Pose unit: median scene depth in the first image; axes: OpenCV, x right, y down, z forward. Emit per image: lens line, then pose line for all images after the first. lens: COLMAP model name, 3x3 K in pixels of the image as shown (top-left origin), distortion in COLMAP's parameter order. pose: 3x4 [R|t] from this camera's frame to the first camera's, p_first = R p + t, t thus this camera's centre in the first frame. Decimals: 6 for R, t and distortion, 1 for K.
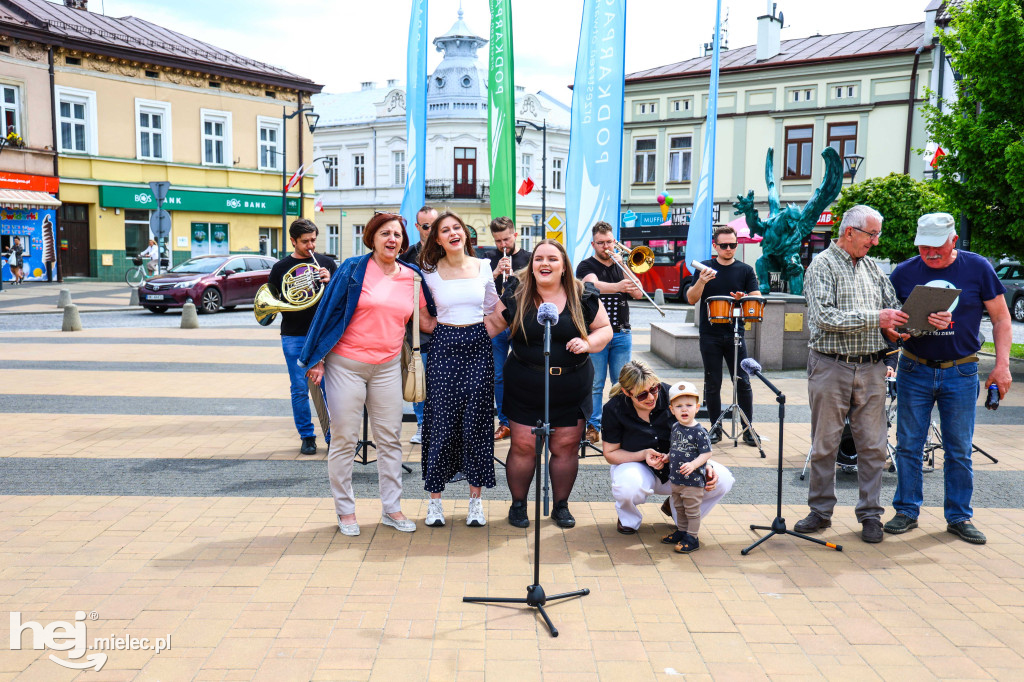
lens RADIAL K [[1132.2, 0, 512.0], [0, 1132.2, 341.0], [0, 0, 1]] dist [-0.058902, 0.272166]
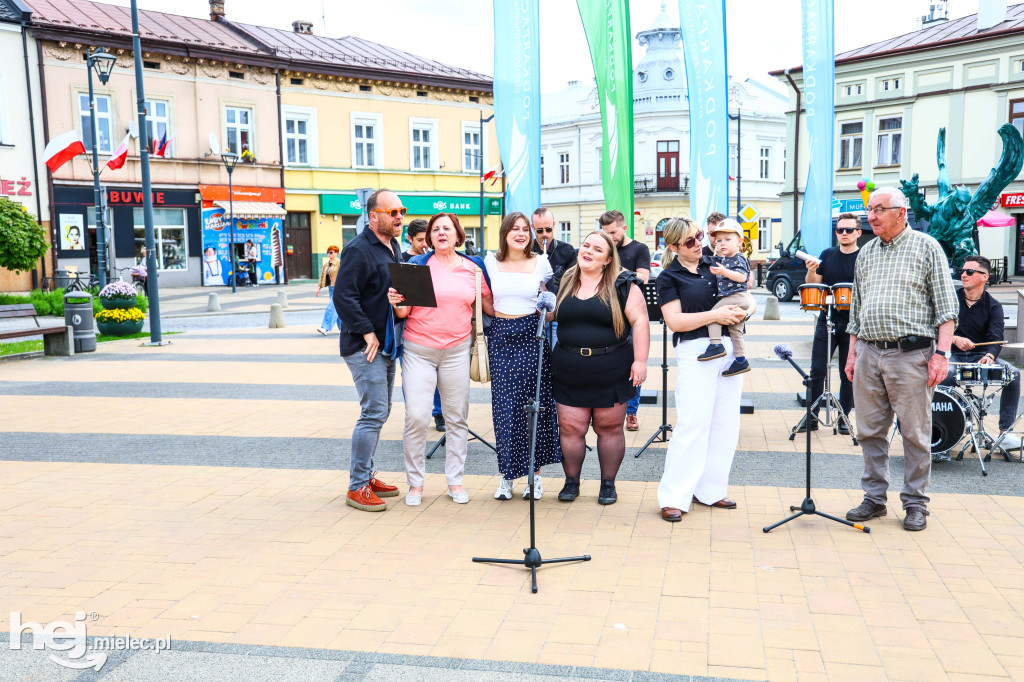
lens RADIAL K [[1189.8, 0, 572.2], [0, 1189.8, 370.6], [0, 0, 1]] dist [-0.029806, 0.037150]
pose [[0.968986, -0.003919, -0.247085, 0.153884], [0.010771, 0.999594, 0.026388, 0.004414], [0.246881, -0.028231, 0.968634, -0.052877]]
